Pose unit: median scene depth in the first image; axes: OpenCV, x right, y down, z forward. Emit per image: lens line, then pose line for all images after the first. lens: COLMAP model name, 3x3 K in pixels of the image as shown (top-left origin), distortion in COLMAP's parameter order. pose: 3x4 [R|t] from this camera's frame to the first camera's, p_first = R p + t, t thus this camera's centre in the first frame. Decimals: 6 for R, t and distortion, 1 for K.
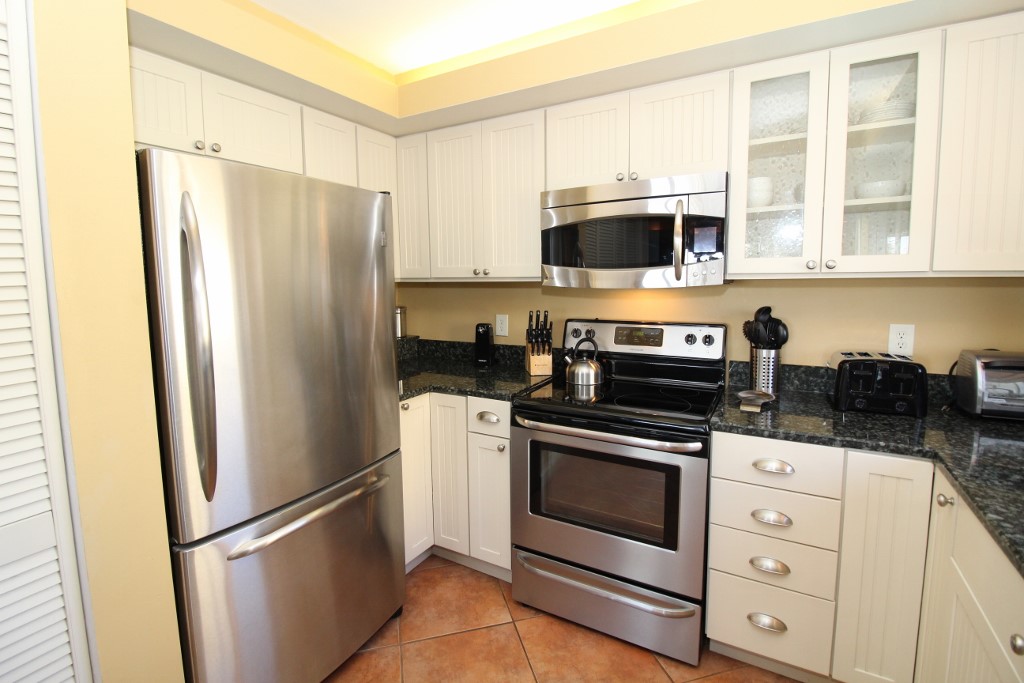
lens RADIAL K [[468.4, 0, 503.5], [0, 468.4, 324.7], [0, 0, 1]] dist [-0.015407, -0.004464]
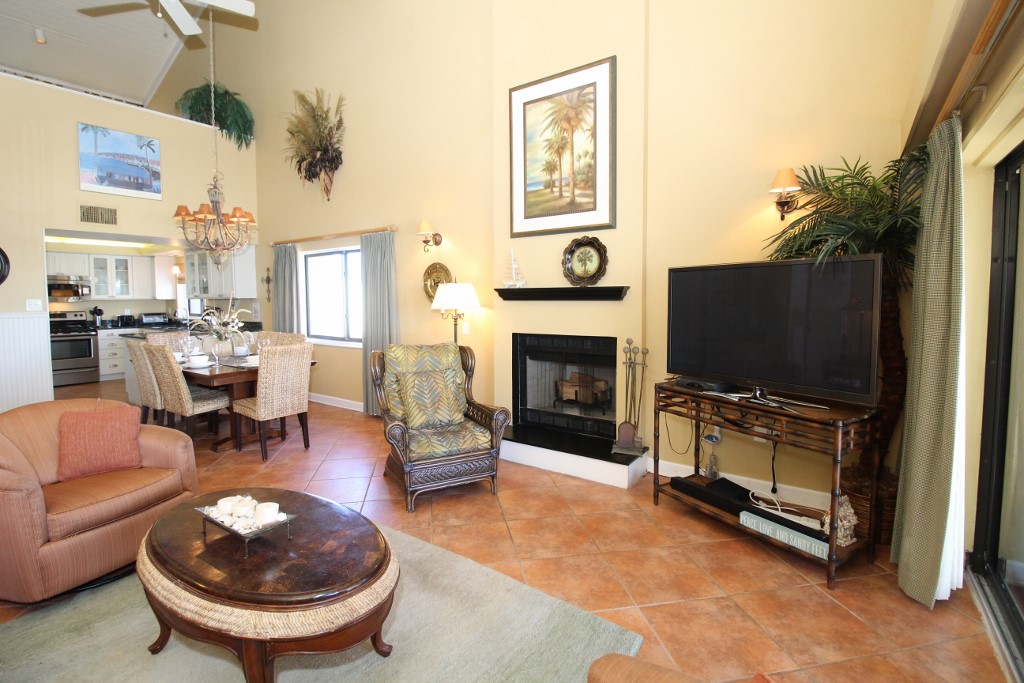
lens RADIAL K [[468.4, 0, 506.6], [0, 468.4, 329.9], [0, 0, 1]] dist [-0.015407, -0.004464]
pose [[0.090534, -0.051446, 0.994564, -3.352530], [0.096907, 0.994381, 0.042615, 0.365189], [-0.991167, 0.092522, 0.095010, -3.138385]]
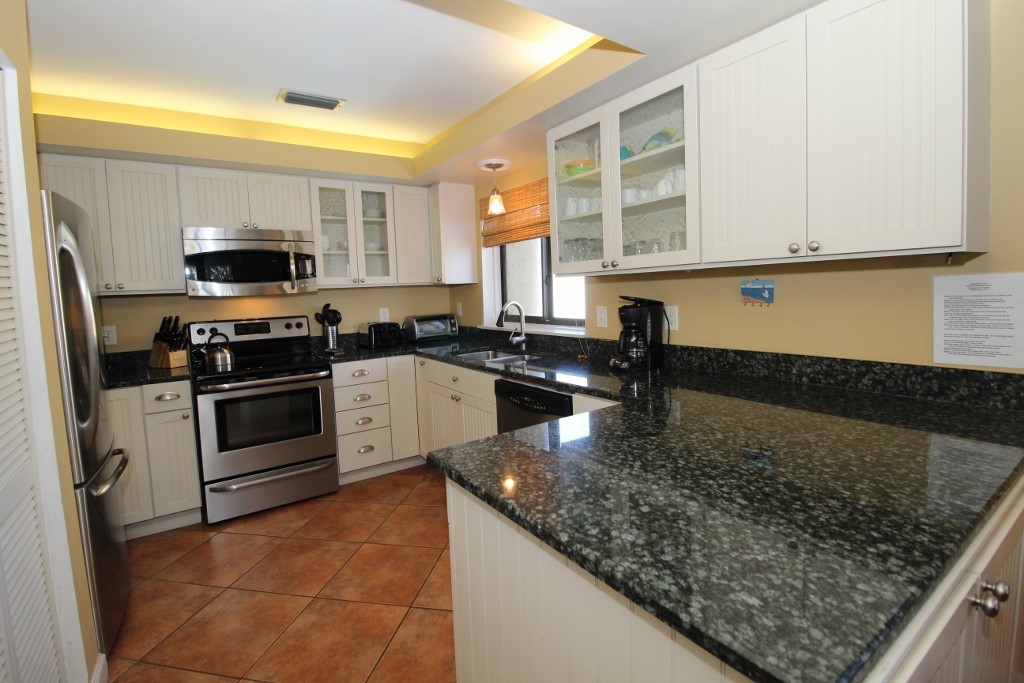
lens RADIAL K [[468.4, 0, 517.8], [0, 468.4, 332.9], [0, 0, 1]] dist [-0.015407, -0.004464]
pose [[0.417761, -0.090064, 0.904082, -0.824691], [0.116461, 0.992174, 0.045025, 0.082747], [-0.901062, 0.086480, 0.424980, -0.463406]]
